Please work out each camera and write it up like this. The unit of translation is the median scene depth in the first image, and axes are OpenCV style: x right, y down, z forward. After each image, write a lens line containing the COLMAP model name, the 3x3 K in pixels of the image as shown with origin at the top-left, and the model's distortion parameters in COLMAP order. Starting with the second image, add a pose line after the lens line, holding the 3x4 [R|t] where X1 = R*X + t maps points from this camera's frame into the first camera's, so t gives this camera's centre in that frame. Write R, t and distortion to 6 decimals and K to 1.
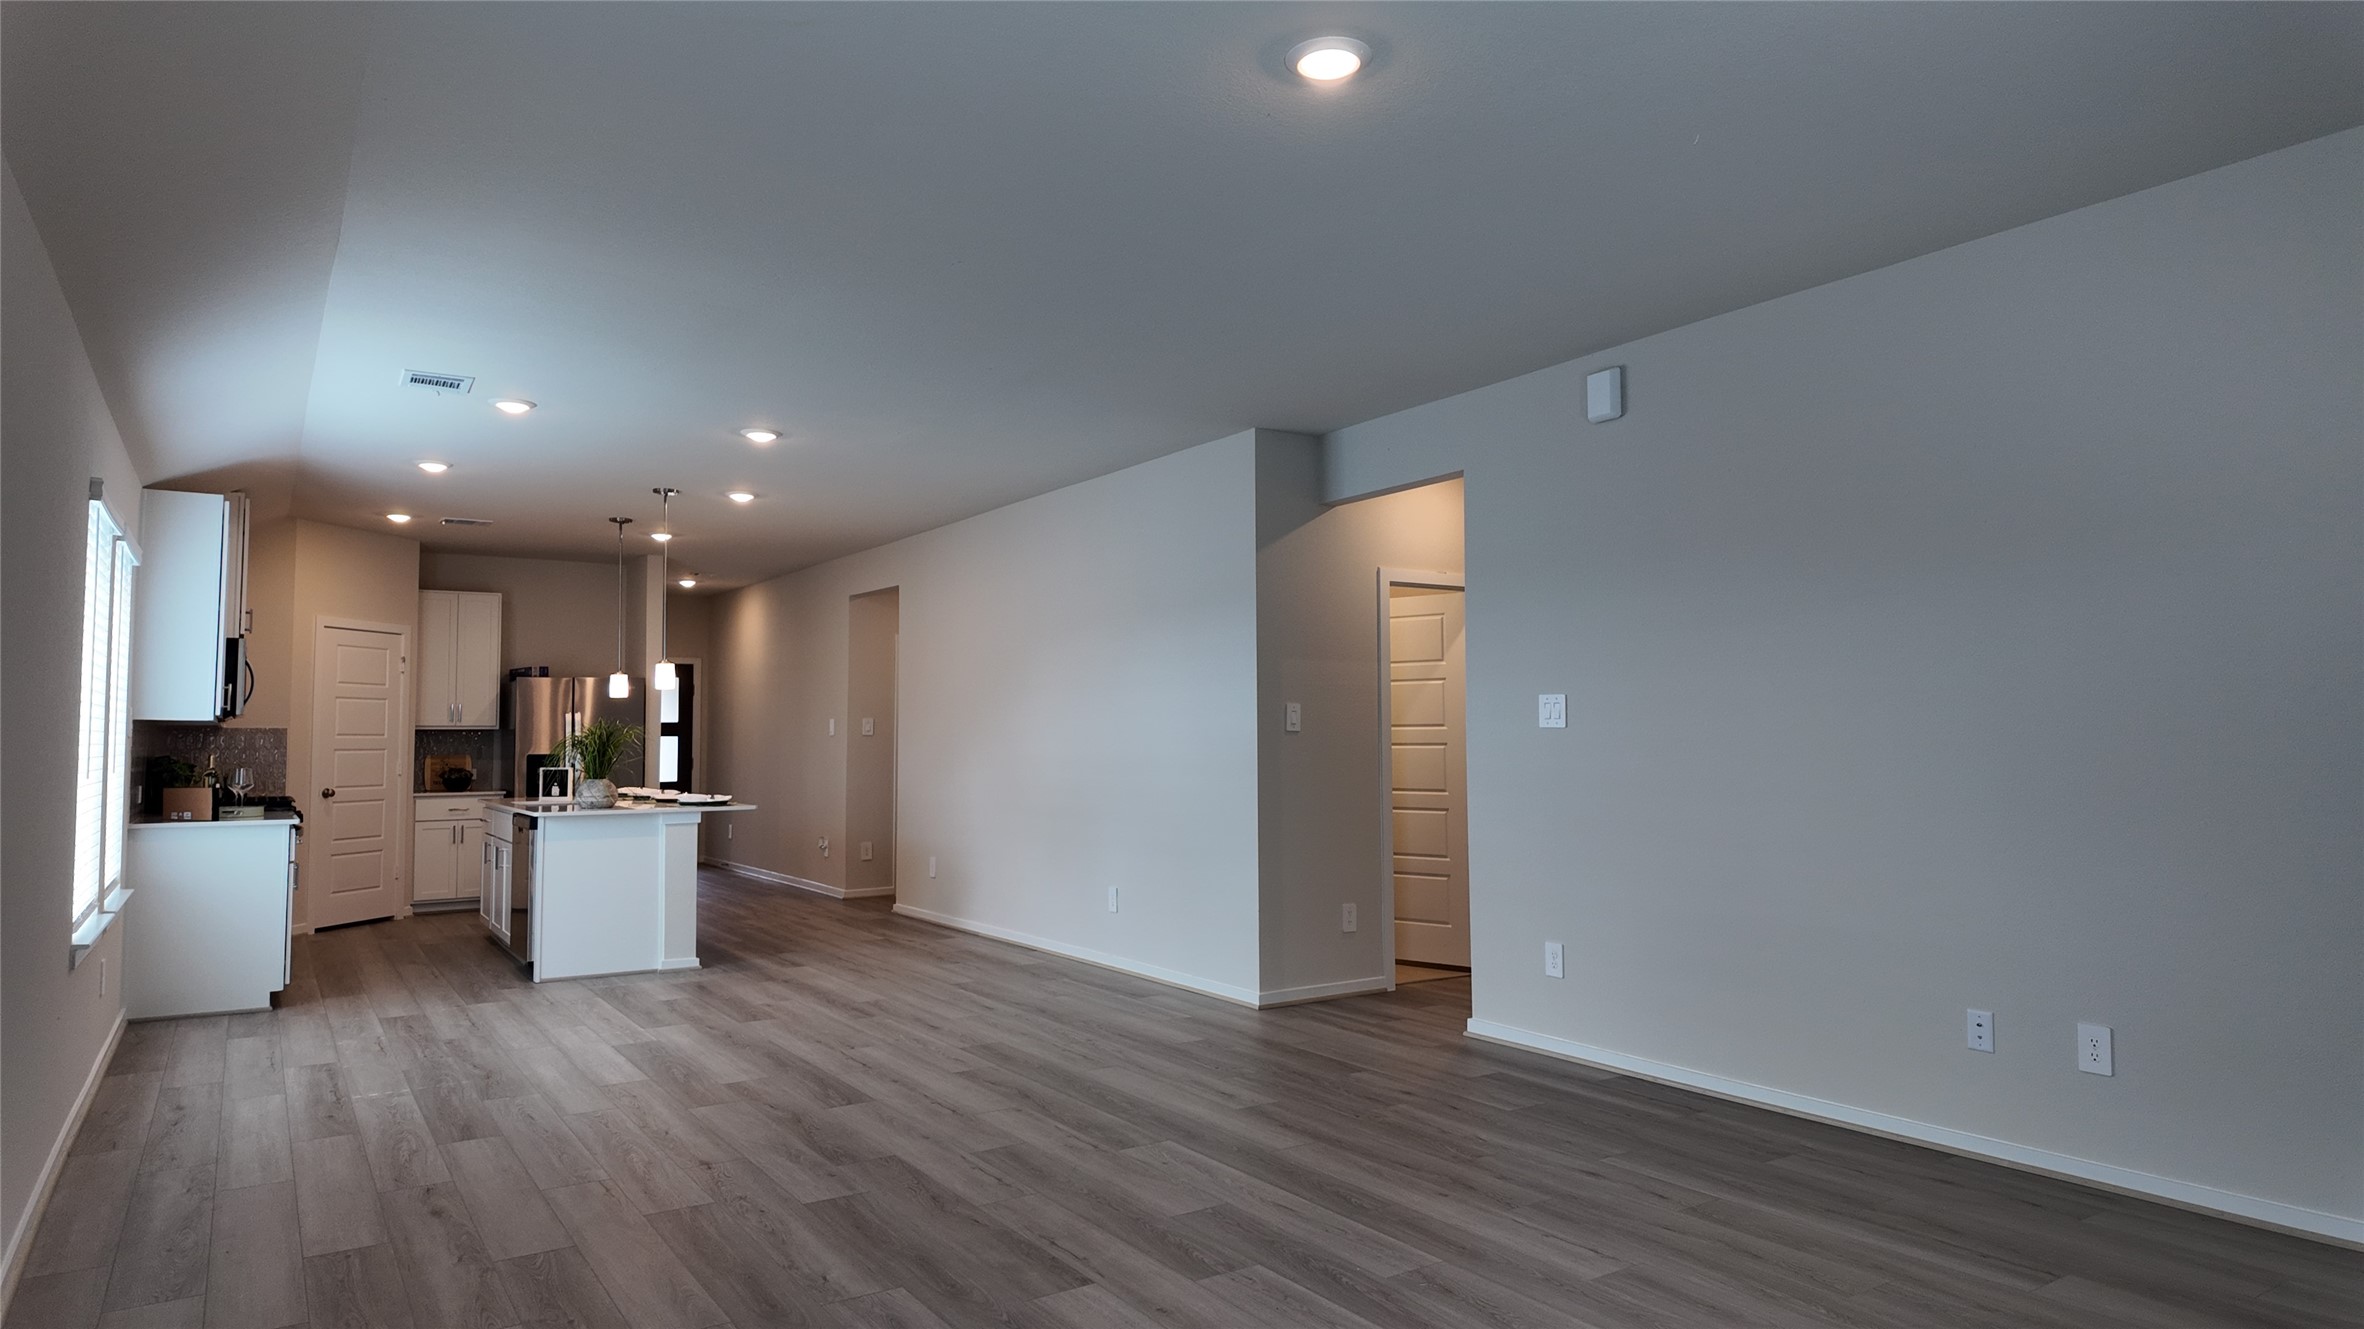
lens RADIAL K [[1396.5, 0, 1194.0], [0, 1396.5, 652.8], [0, 0, 1]] dist [0.066381, -0.001448]
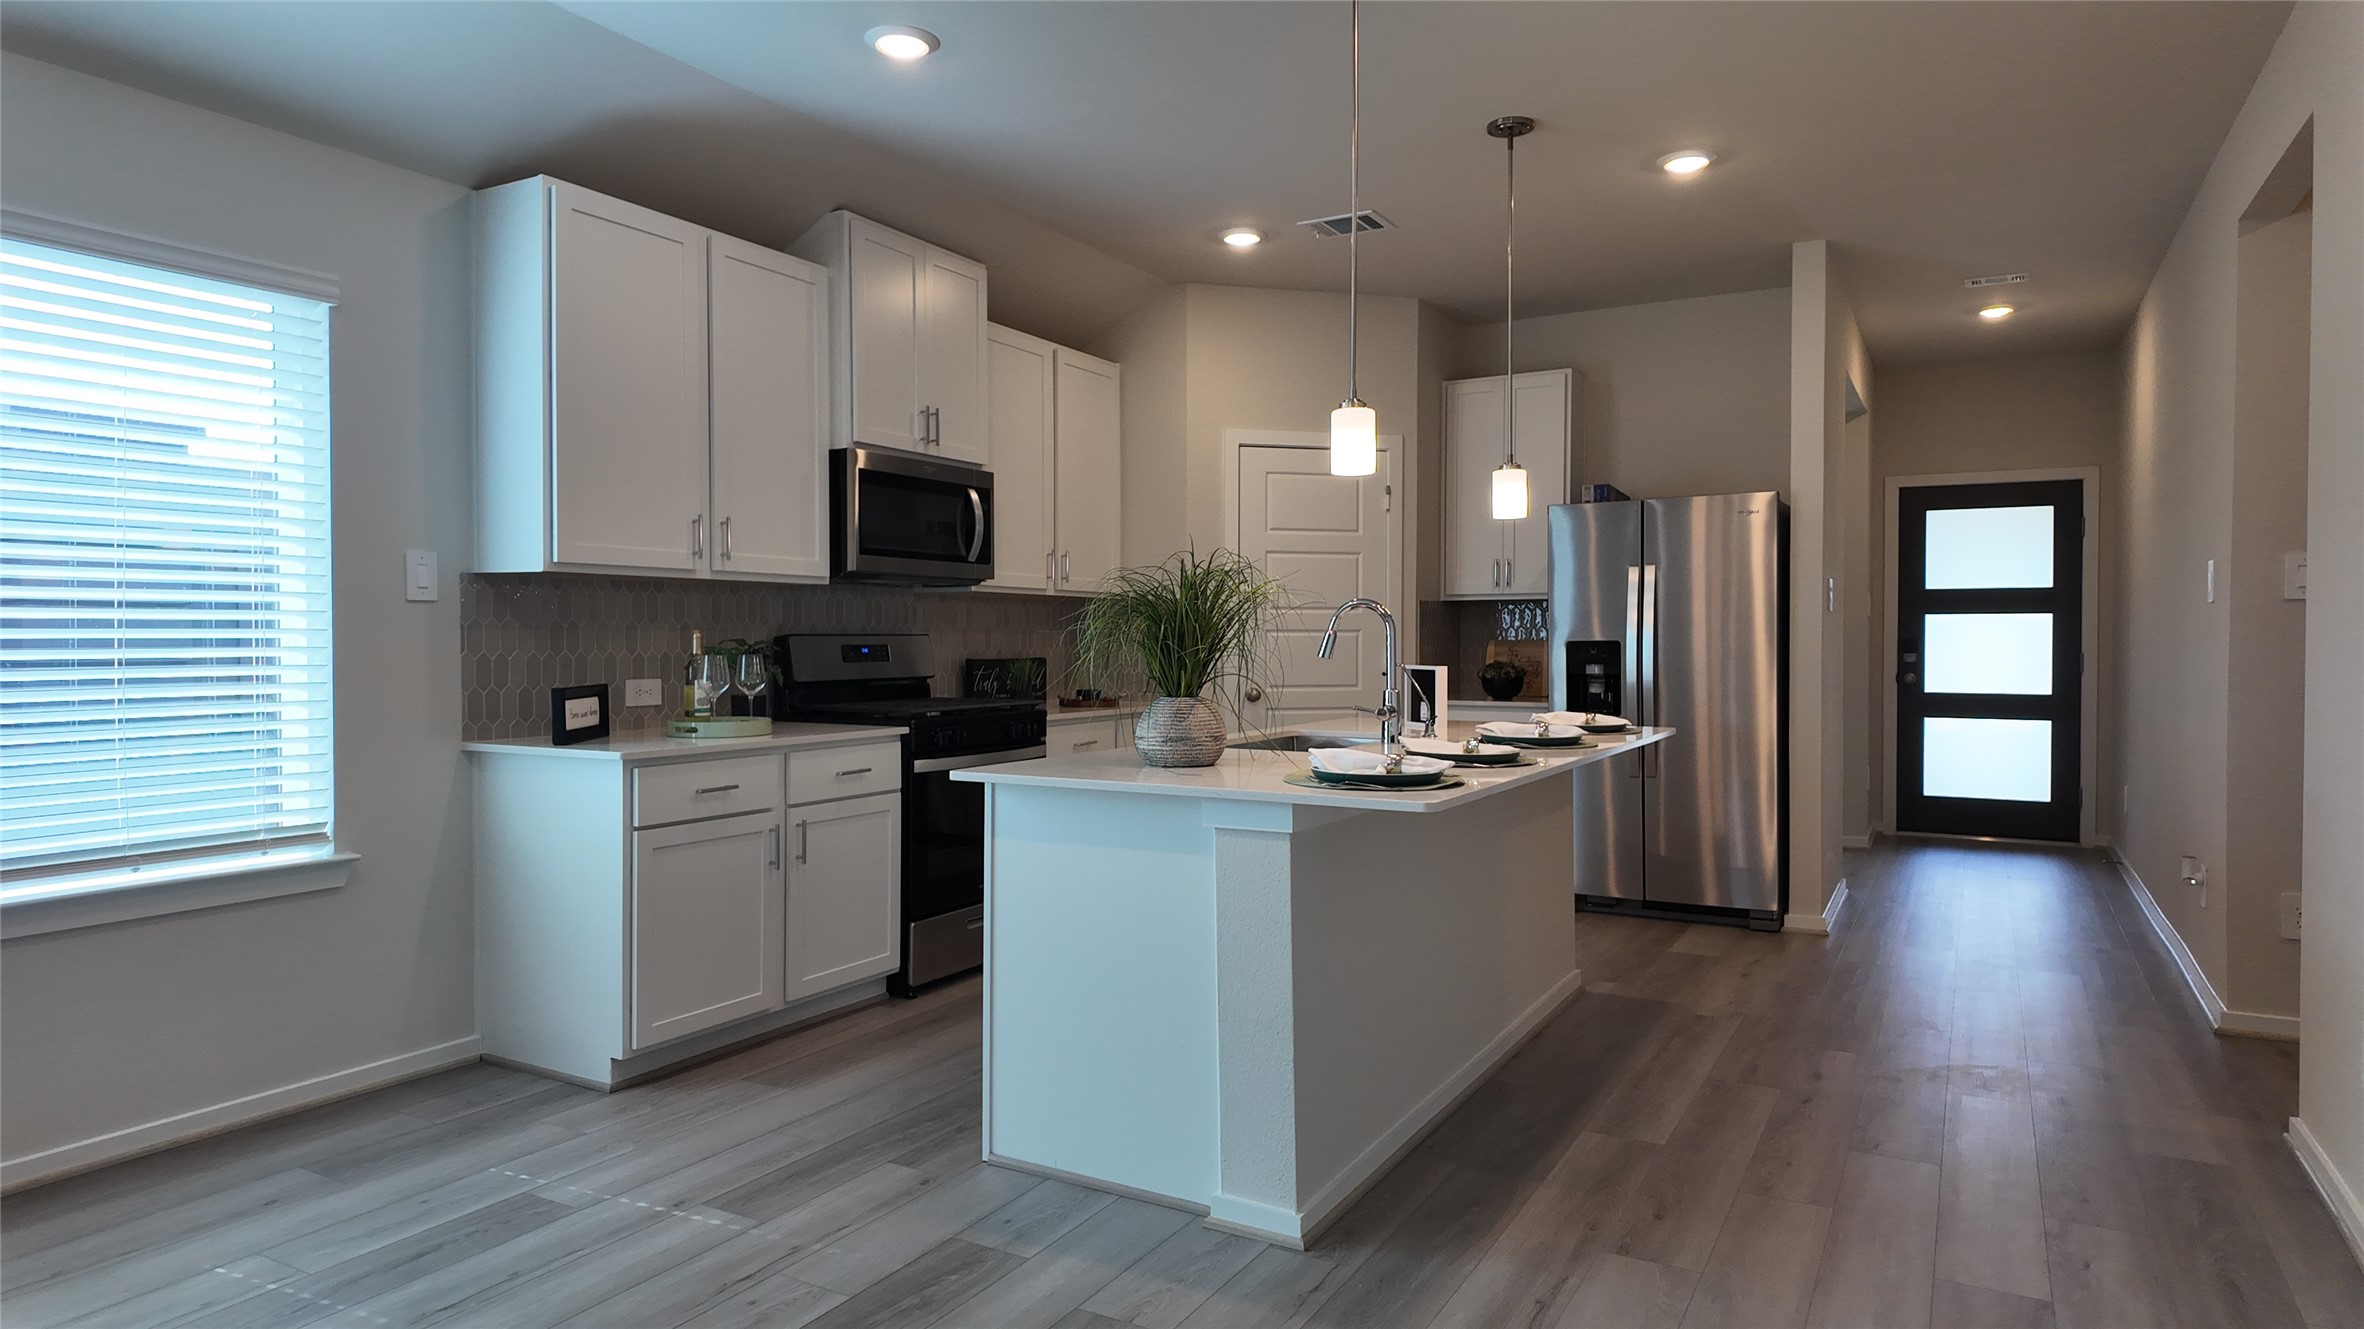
lens RADIAL K [[1396.5, 0, 1194.0], [0, 1396.5, 652.8], [0, 0, 1]] dist [0.066381, -0.001448]
pose [[0.461018, 0.015579, -0.887254, -0.050137], [0.053978, 0.997502, 0.045562, 0.057957], [0.885747, -0.068897, 0.459026, 0.831539]]
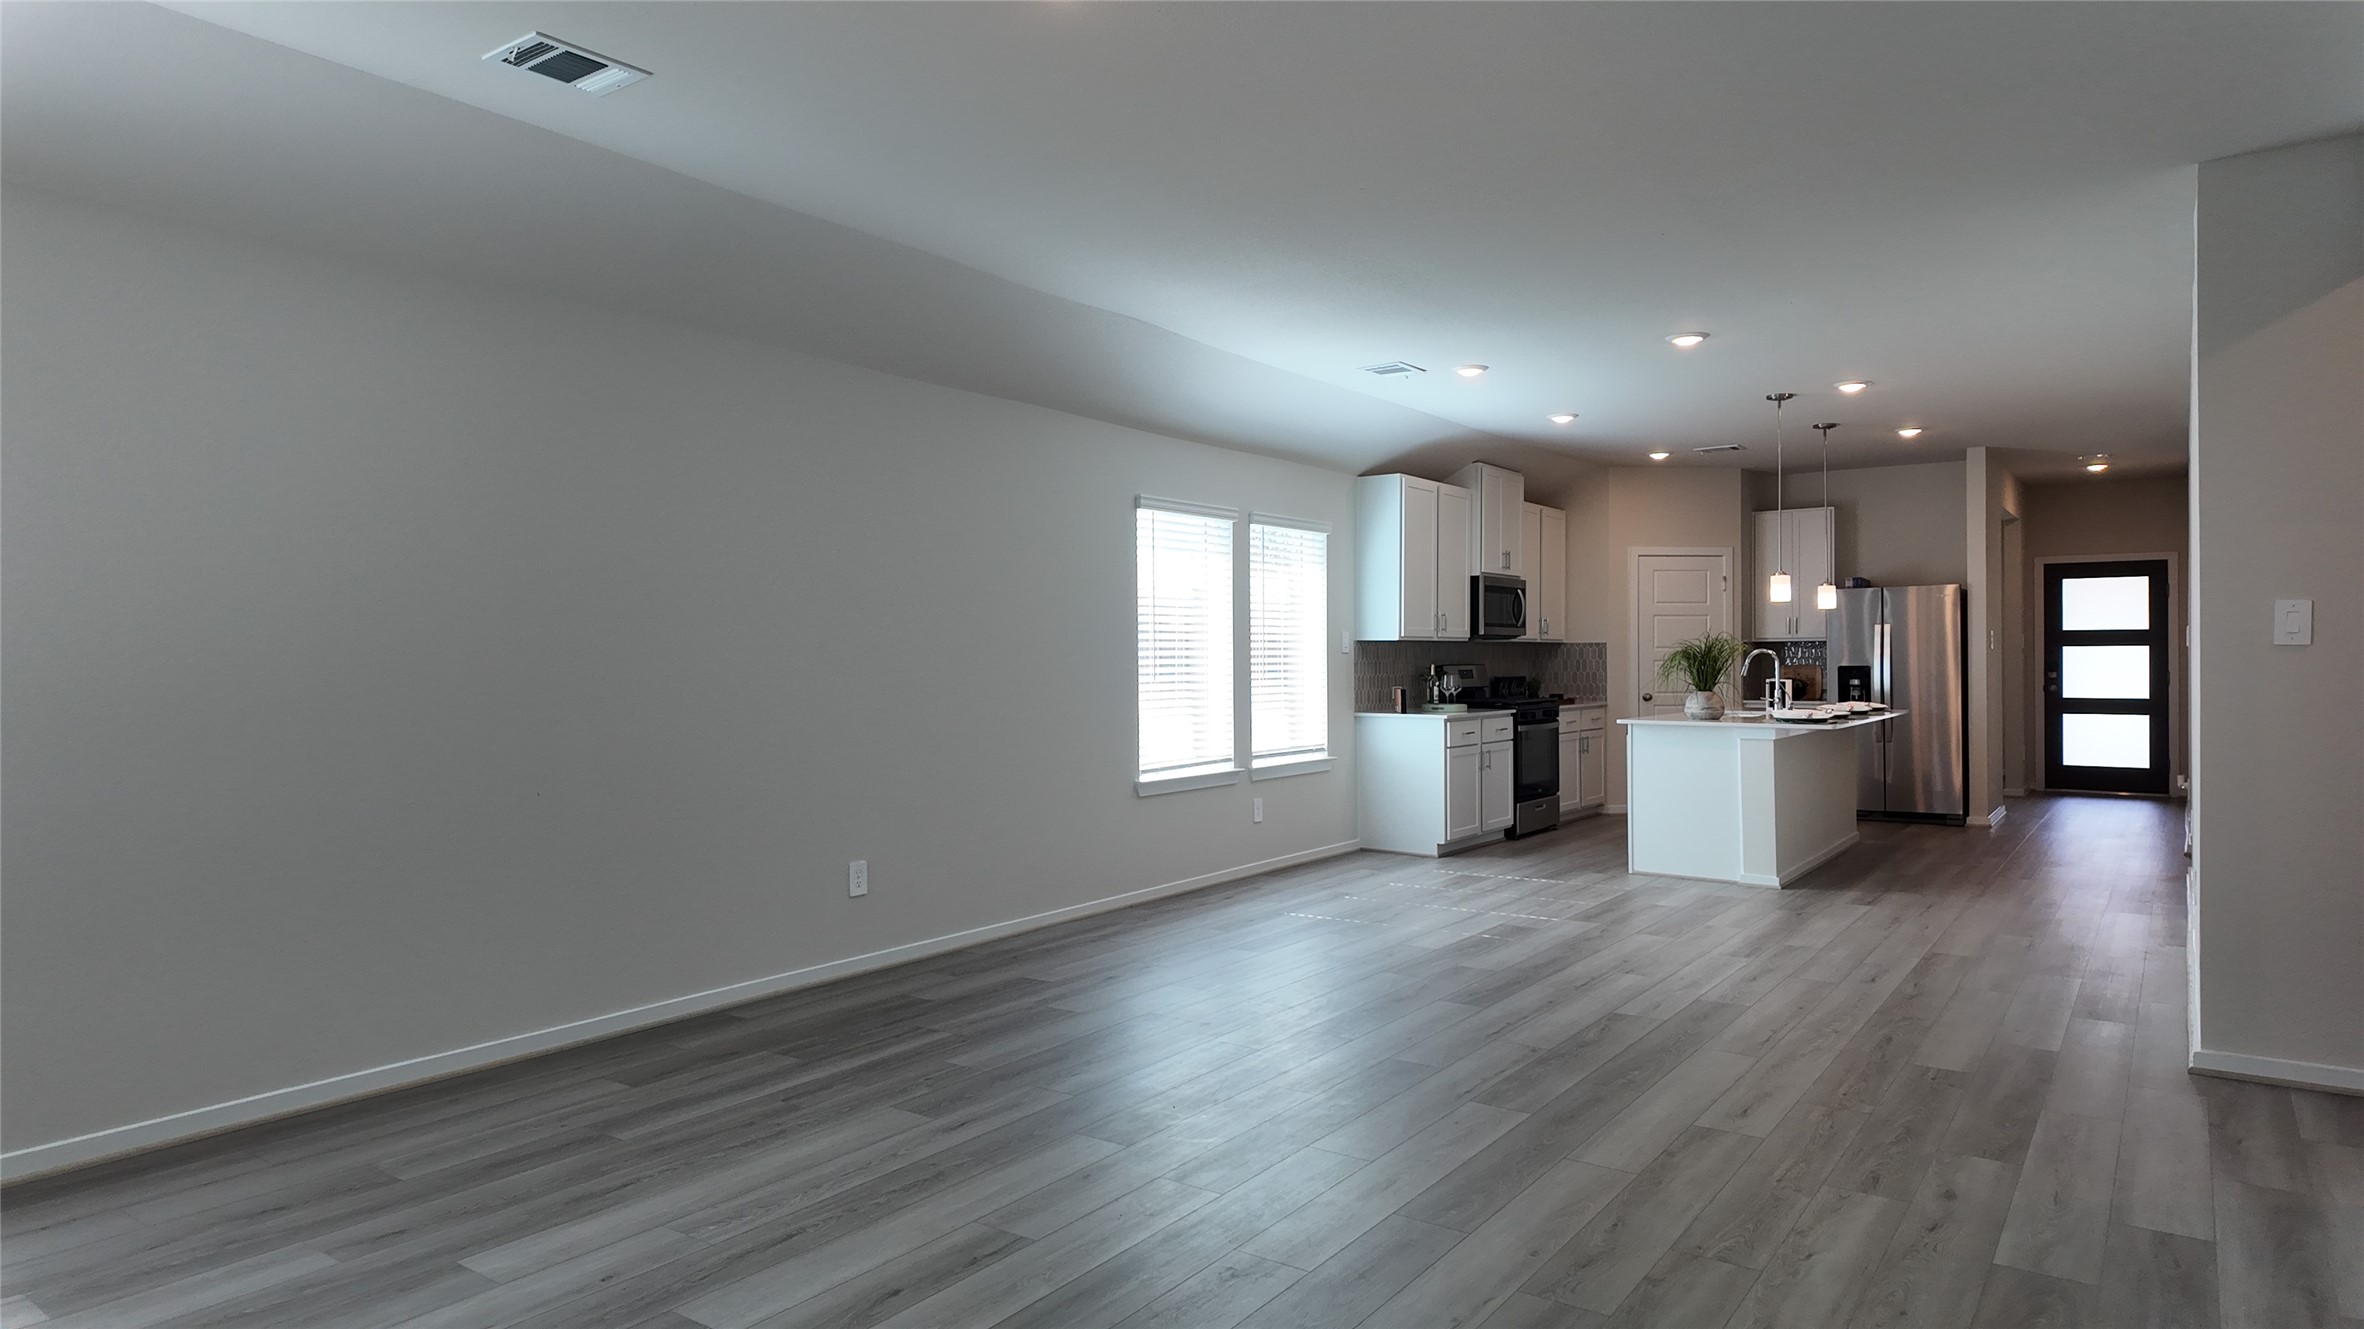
lens RADIAL K [[1396.5, 0, 1194.0], [0, 1396.5, 652.8], [0, 0, 1]] dist [0.066381, -0.001448]
pose [[0.369669, 0.000530, -0.929163, 0.413745], [0.062232, 0.997740, 0.025328, 0.010925], [0.927077, -0.067187, 0.368801, 0.278206]]
